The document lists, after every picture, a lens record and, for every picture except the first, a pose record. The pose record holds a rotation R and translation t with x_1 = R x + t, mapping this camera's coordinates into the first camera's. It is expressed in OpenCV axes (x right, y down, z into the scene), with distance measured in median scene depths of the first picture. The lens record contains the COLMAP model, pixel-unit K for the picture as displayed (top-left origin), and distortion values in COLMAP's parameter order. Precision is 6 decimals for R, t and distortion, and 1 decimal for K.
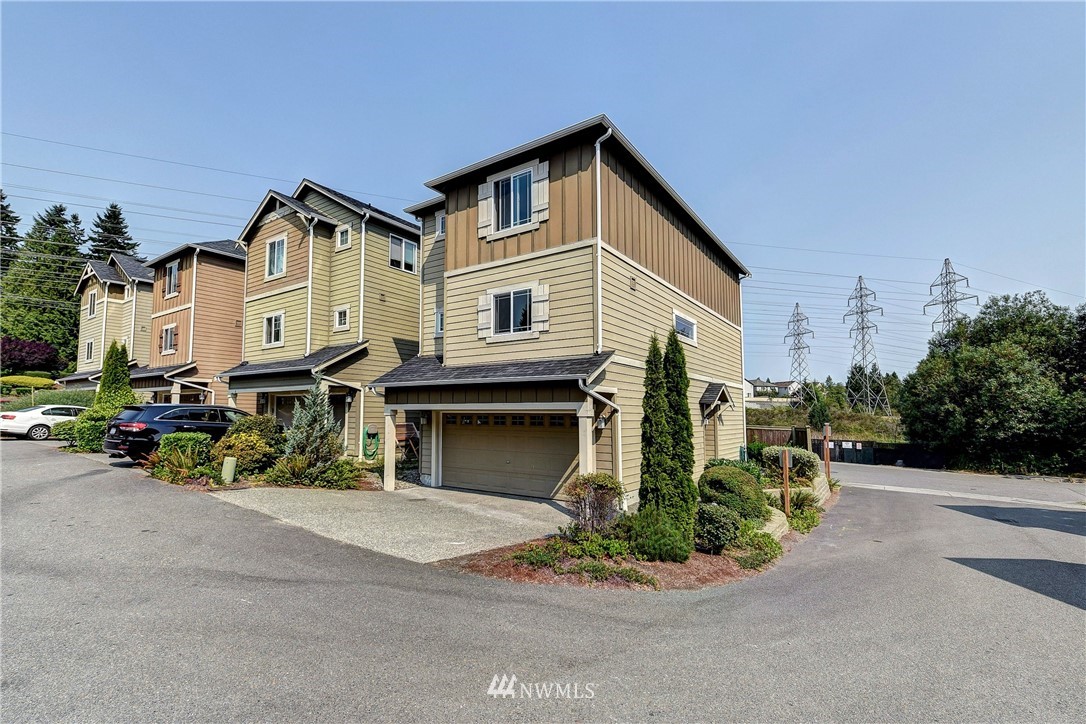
lens RADIAL K [[486.3, 0, 543.1], [0, 486.3, 374.8], [0, 0, 1]] dist [0.000784, -0.000284]
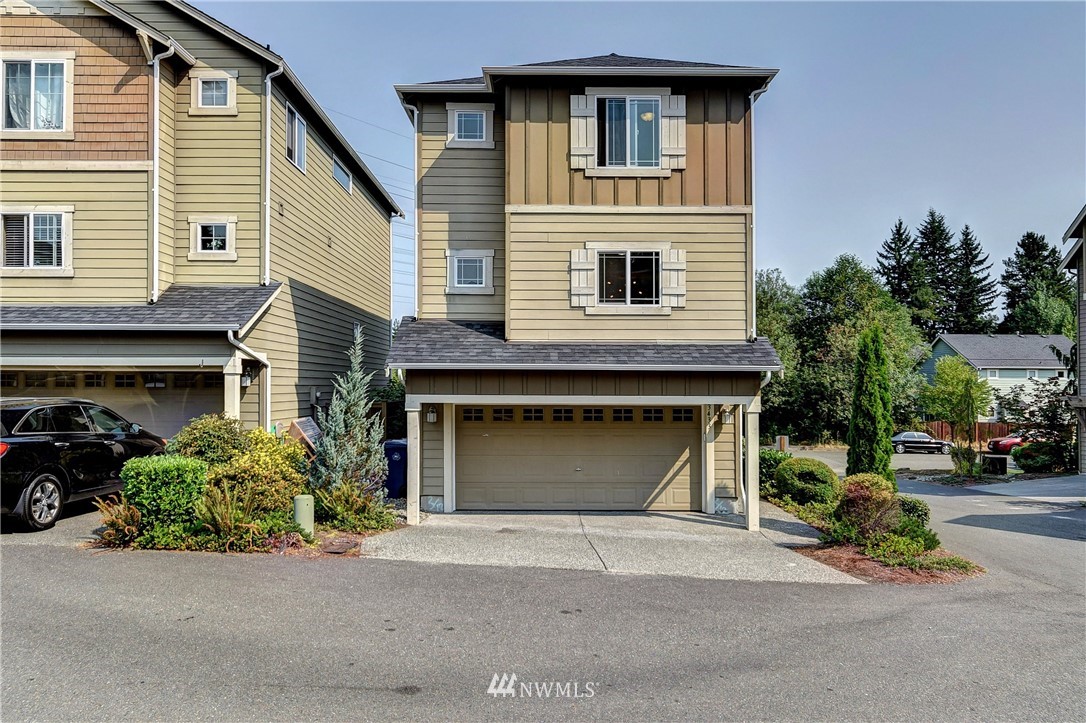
lens RADIAL K [[703.1, 0, 543.0], [0, 703.1, 361.5], [0, 0, 1]] dist [-0.006135, 0.000328]
pose [[0.816962, 0.015874, 0.576474, -0.790088], [-0.046822, 0.998147, 0.038870, -0.031097], [-0.574788, -0.058746, 0.816191, 0.146923]]
